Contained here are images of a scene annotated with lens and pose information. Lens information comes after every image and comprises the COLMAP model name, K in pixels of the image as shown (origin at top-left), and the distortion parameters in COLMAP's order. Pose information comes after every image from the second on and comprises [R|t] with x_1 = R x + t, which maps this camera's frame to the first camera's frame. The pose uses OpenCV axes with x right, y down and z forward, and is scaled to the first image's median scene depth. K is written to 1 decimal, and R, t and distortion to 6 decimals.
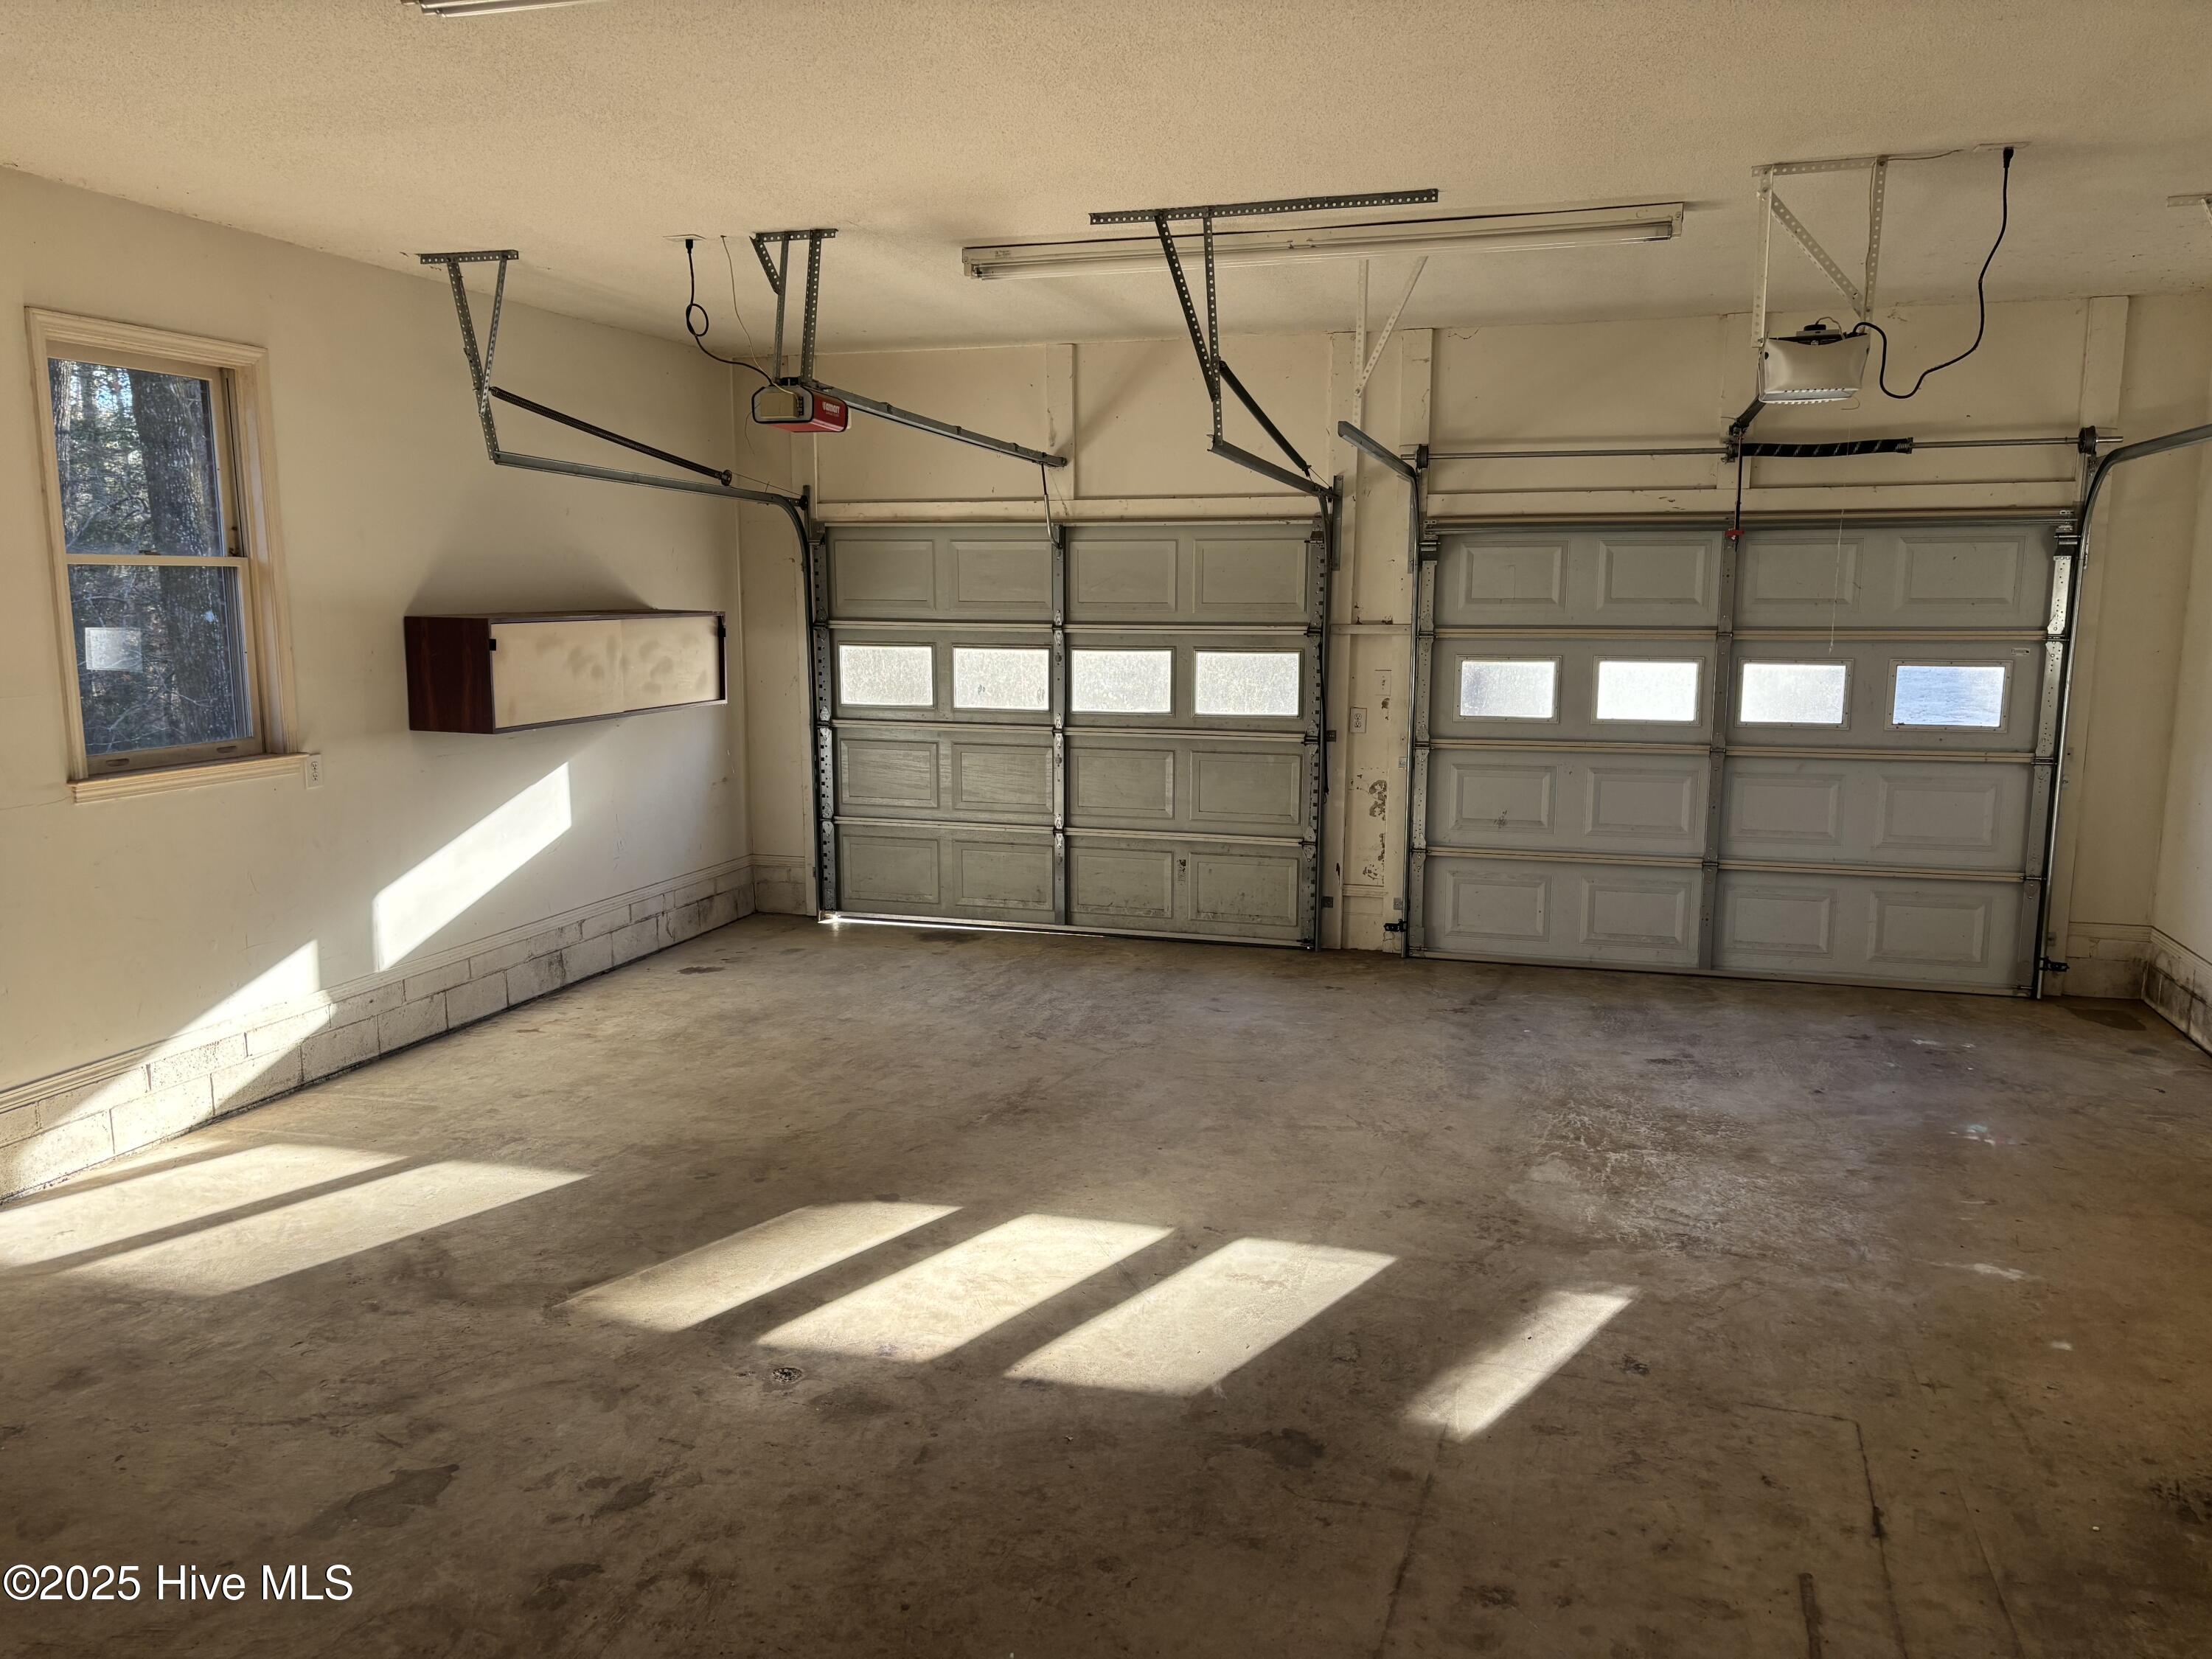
lens RADIAL K [[1649.5, 0, 1111.8], [0, 1649.5, 836.4], [0, 0, 1]] dist [0.022269, -0.003920]
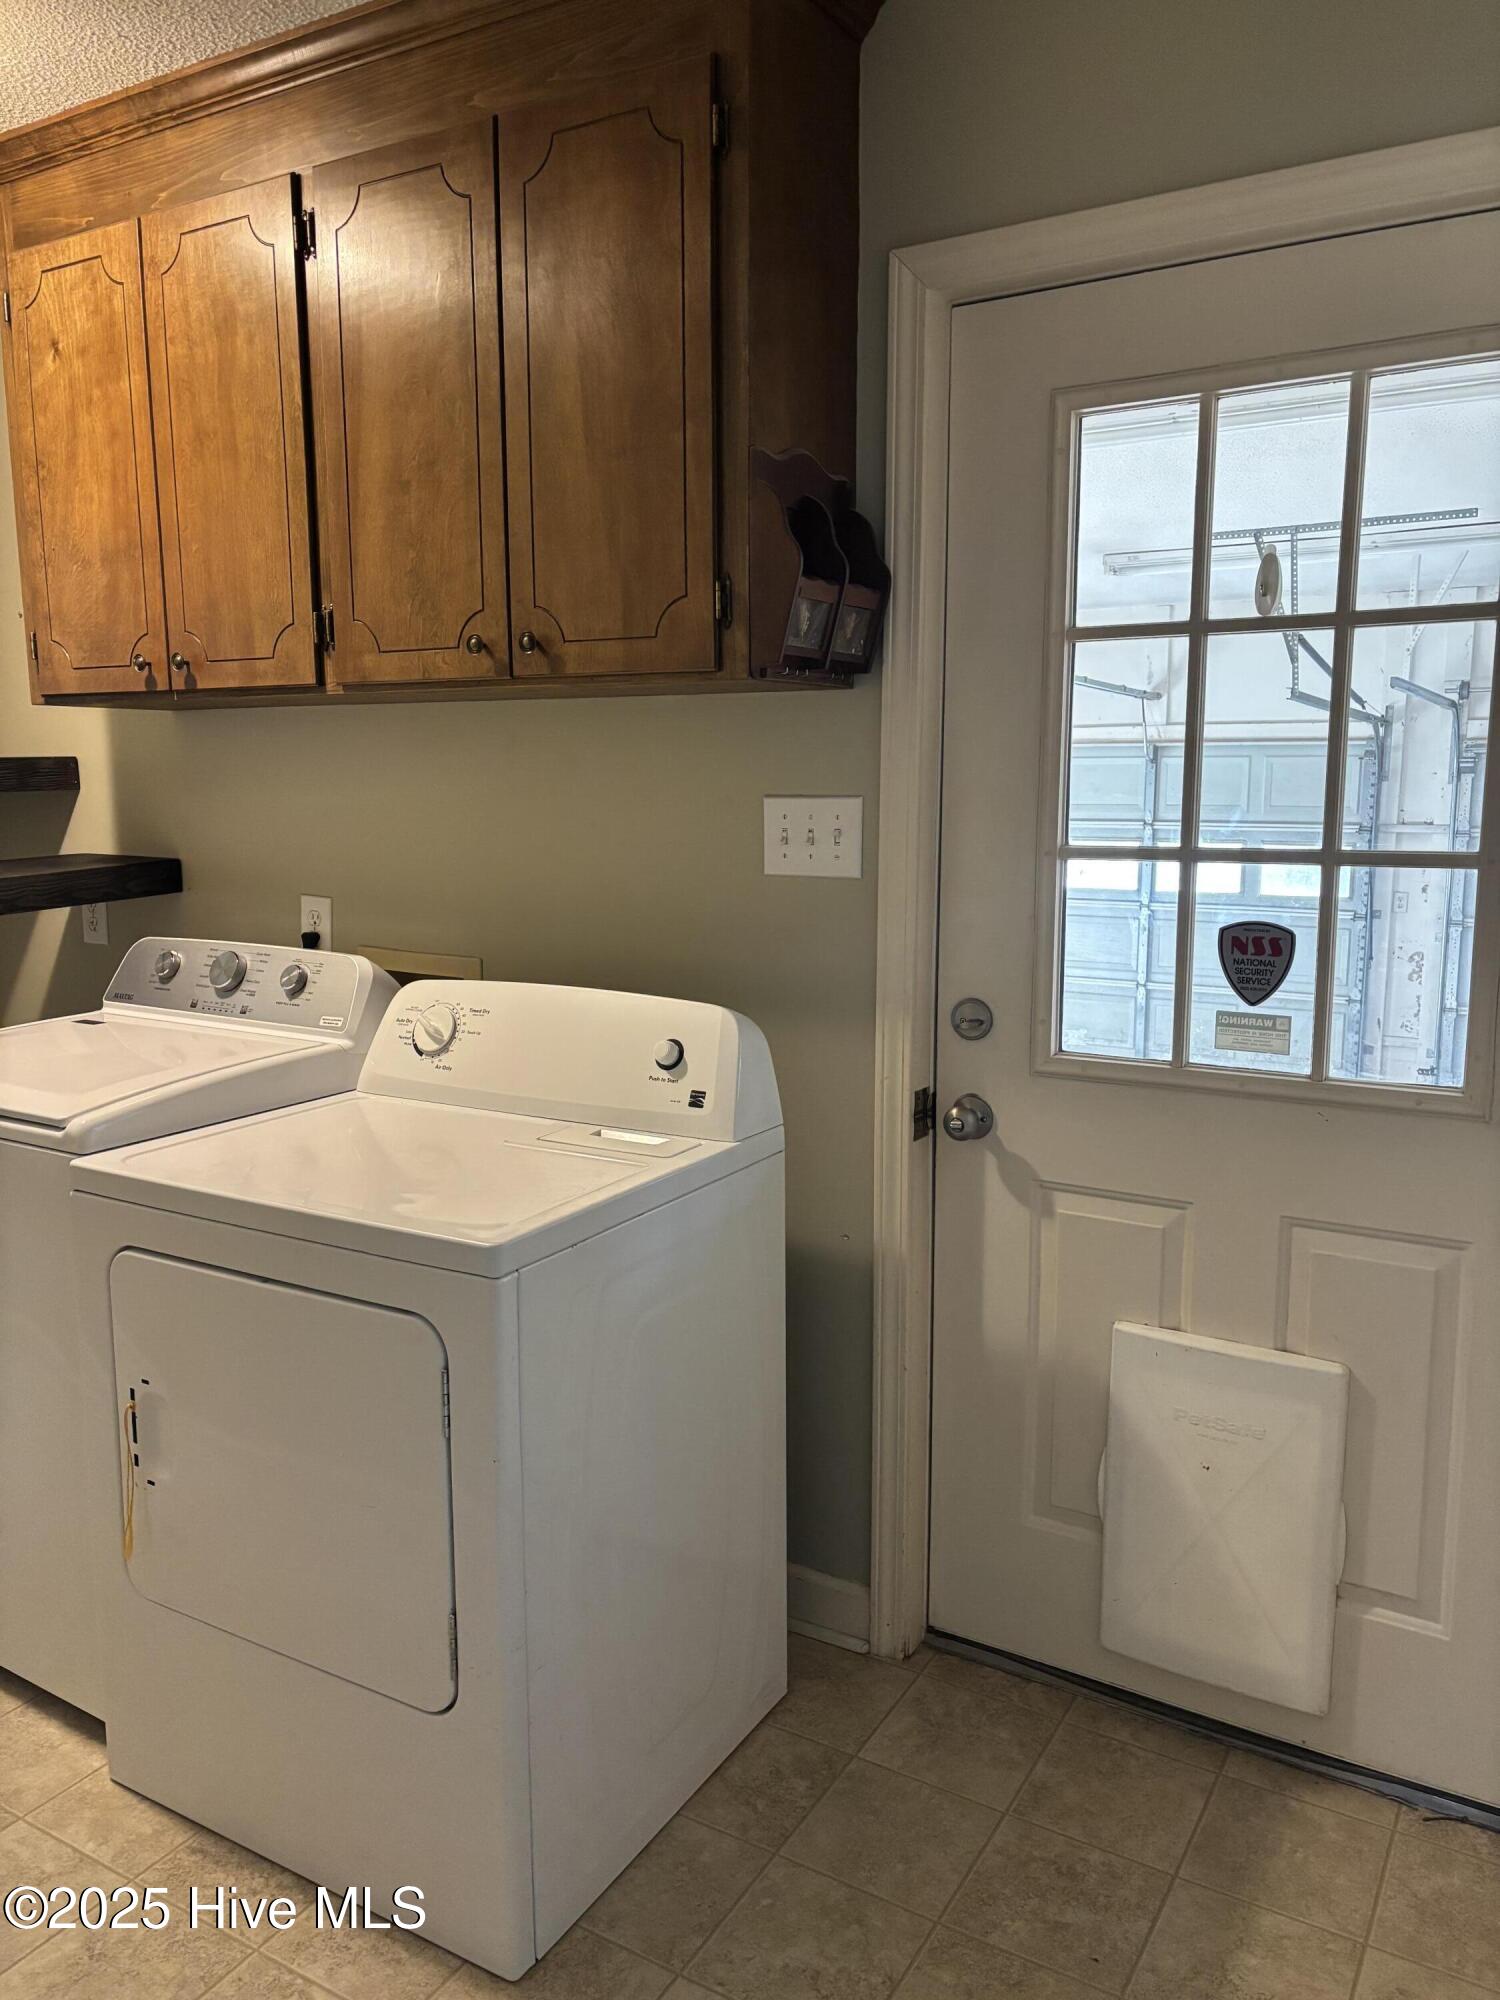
lens RADIAL K [[1491.4, 0, 770.8], [0, 1491.4, 976.7], [0, 0, 1]] dist [0.022269, -0.003920]
pose [[0.968802, 0.033336, -0.245582, -0.029828], [-0.036963, 0.999265, -0.010170, 0.013824], [0.245063, 0.018930, 0.969322, -0.198404]]
